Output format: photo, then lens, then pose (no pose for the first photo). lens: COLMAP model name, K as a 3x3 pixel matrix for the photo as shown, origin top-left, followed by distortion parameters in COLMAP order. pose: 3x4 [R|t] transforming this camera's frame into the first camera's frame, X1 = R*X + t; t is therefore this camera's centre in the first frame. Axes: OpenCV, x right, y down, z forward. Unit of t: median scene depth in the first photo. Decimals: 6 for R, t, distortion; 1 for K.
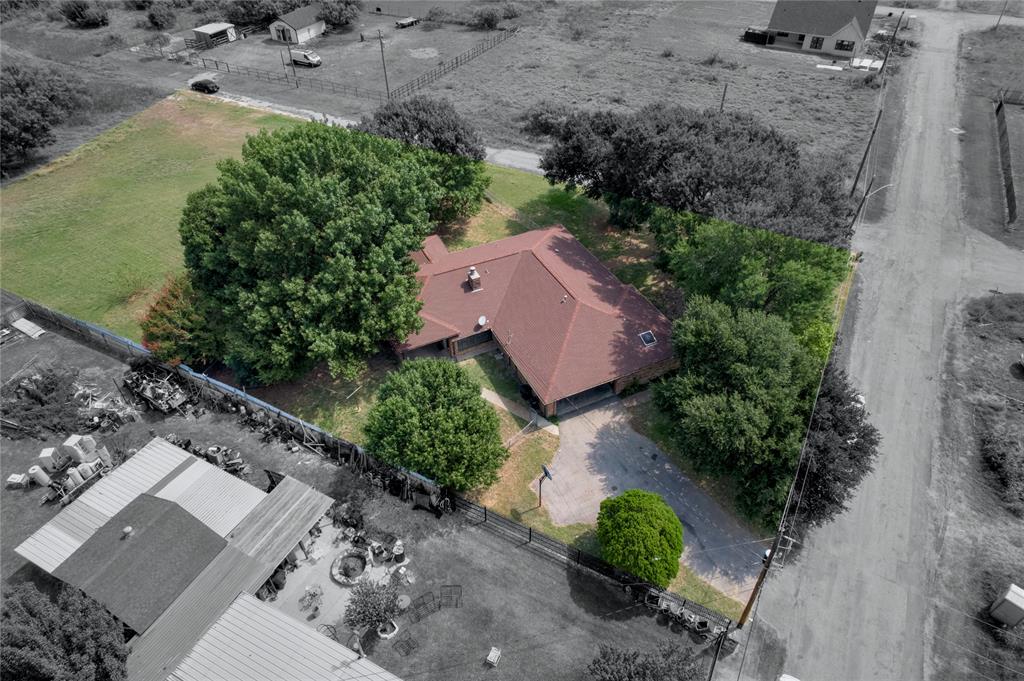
lens RADIAL K [[649.0, 0, 512.0], [0, 649.0, 340.5], [0, 0, 1]] dist [-0.073621, 0.070947]
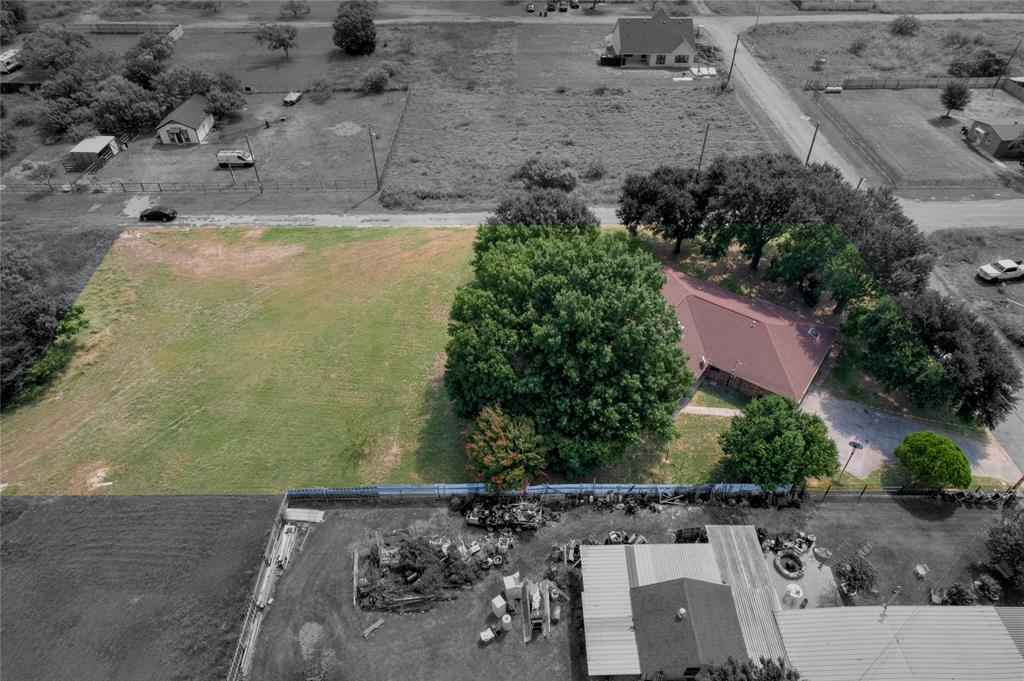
lens RADIAL K [[649.0, 0, 512.0], [0, 649.0, 340.5], [0, 0, 1]] dist [-0.073621, 0.070947]
pose [[0.883977, -0.305975, 0.353502, -0.417187], [0.303397, 0.950699, 0.064197, -0.134178], [-0.355716, 0.050503, 0.933228, -0.020838]]
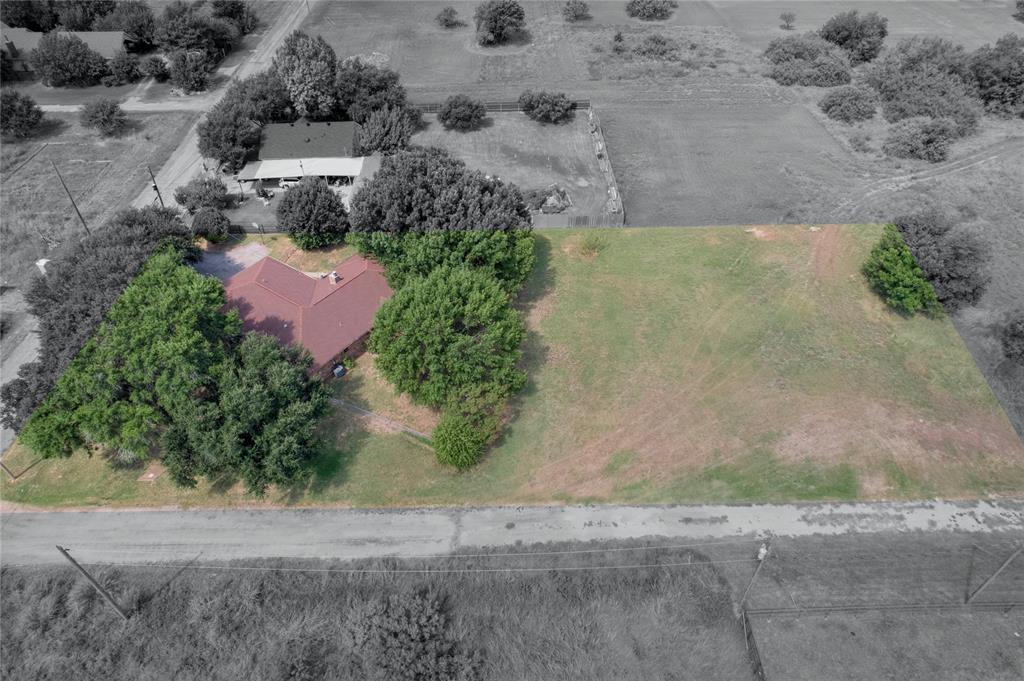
lens RADIAL K [[649.0, 0, 512.0], [0, 649.0, 340.5], [0, 0, 1]] dist [-0.073621, 0.070947]
pose [[-0.871849, 0.342891, -0.349723, 0.074366], [-0.307967, 0.171422, 0.935826, -0.793421], [0.380836, 0.923602, -0.043855, 0.708555]]
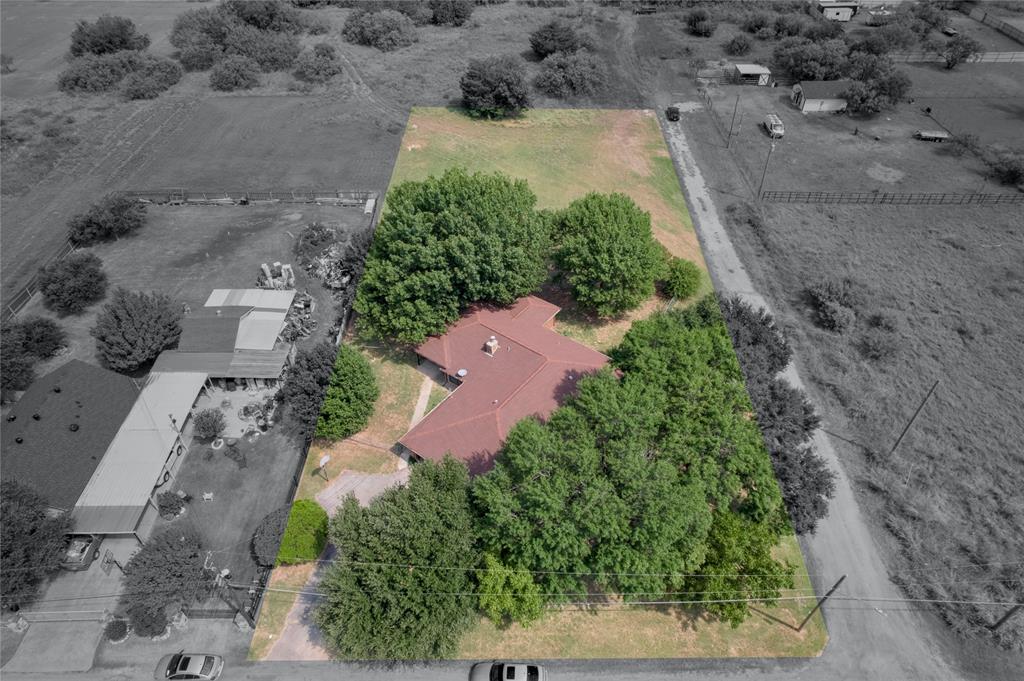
lens RADIAL K [[649.0, 0, 512.0], [0, 649.0, 340.5], [0, 0, 1]] dist [-0.073621, 0.070947]
pose [[0.460681, 0.601229, -0.652914, 0.394832], [-0.585454, 0.758736, 0.285592, -0.250116], [0.667096, 0.250684, 0.701527, 0.092973]]
